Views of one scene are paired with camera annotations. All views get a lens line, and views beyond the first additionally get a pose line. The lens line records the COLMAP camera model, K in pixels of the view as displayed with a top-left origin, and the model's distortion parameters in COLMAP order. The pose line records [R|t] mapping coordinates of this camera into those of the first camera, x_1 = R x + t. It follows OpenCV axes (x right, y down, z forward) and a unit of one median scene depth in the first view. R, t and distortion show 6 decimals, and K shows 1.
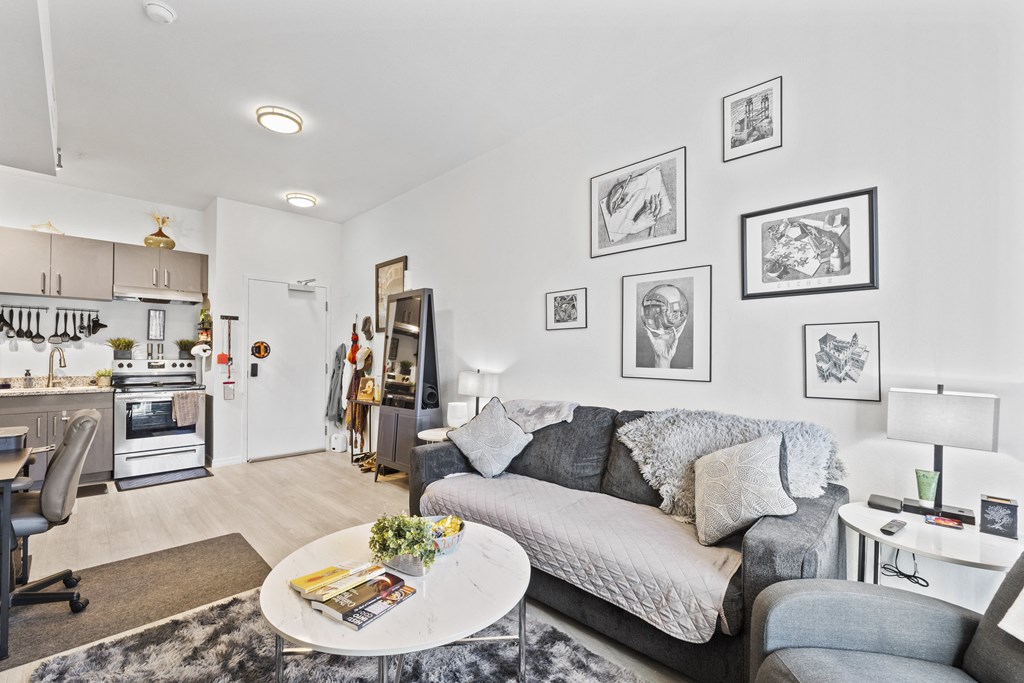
lens RADIAL K [[442.7, 0, 509.5], [0, 442.7, 351.7], [0, 0, 1]] dist [-0.003186, -0.000539]
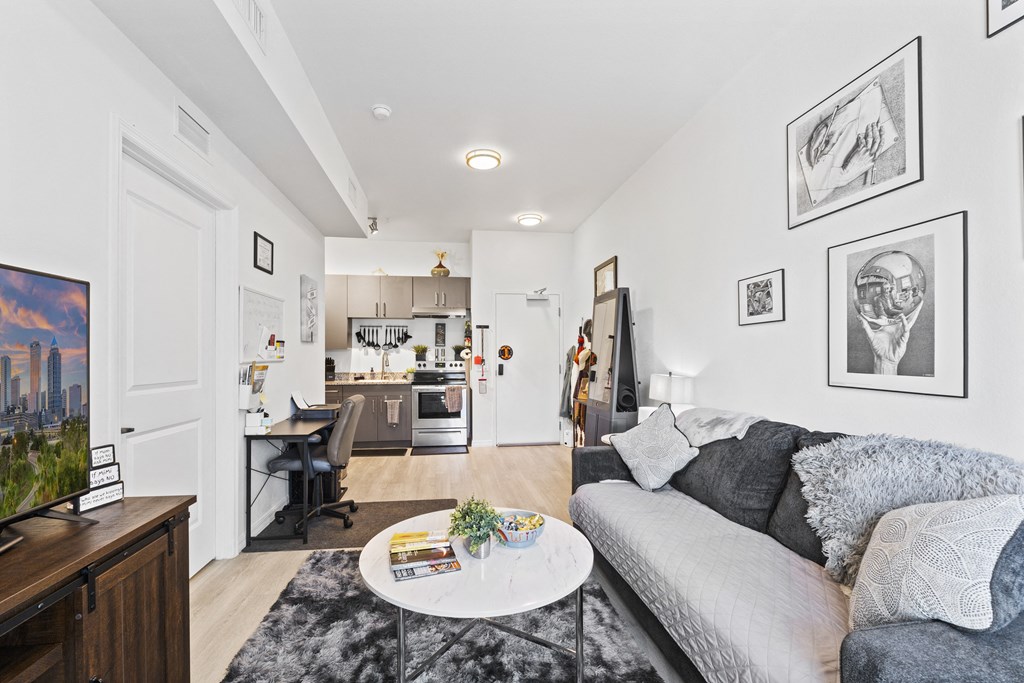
lens RADIAL K [[450.9, 0, 511.5], [0, 450.9, 355.8], [0, 0, 1]] dist [0.000118, 0.000040]
pose [[0.789199, -0.006193, -0.614106, 0.295756], [0.011345, 0.999926, 0.004496, -0.001366], [0.614033, -0.010515, 0.789211, 0.089087]]
